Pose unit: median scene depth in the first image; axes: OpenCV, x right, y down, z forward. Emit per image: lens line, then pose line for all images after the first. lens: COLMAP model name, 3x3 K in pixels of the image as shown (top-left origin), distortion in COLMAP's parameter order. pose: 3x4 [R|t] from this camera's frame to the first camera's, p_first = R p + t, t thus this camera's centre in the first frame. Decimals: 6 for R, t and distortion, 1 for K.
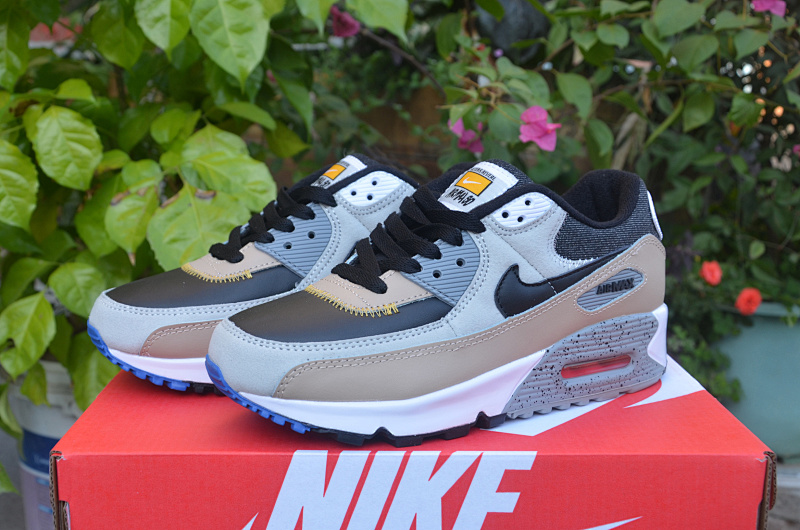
lens RADIAL K [[1016.5, 0, 389.2], [0, 1016.5, 287.4], [0, 0, 1]] dist [0.034392, 0.114234]
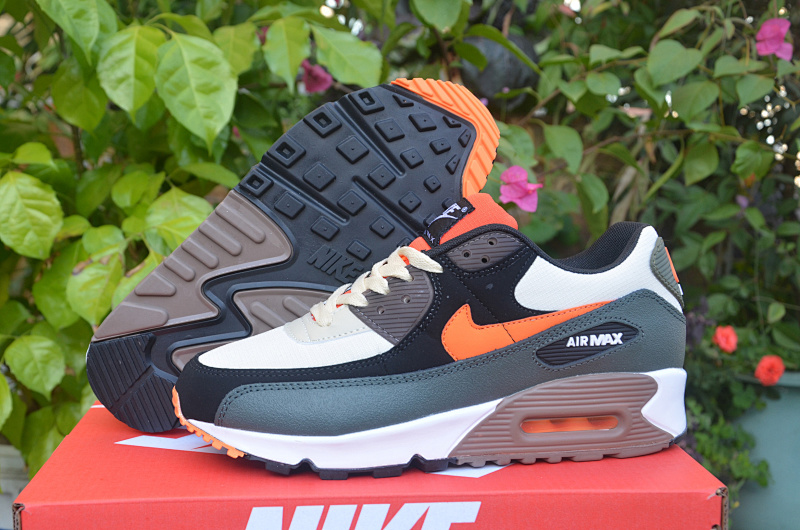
lens RADIAL K [[1219.9, 0, 353.2], [0, 1219.9, 291.4], [0, 0, 1]] dist [0.124923, 0.049195]
pose [[0.999814, -0.014106, -0.013132, 0.003047], [0.013293, 0.998104, -0.060100, 0.006643], [0.013955, 0.059914, 0.998106, -0.124462]]
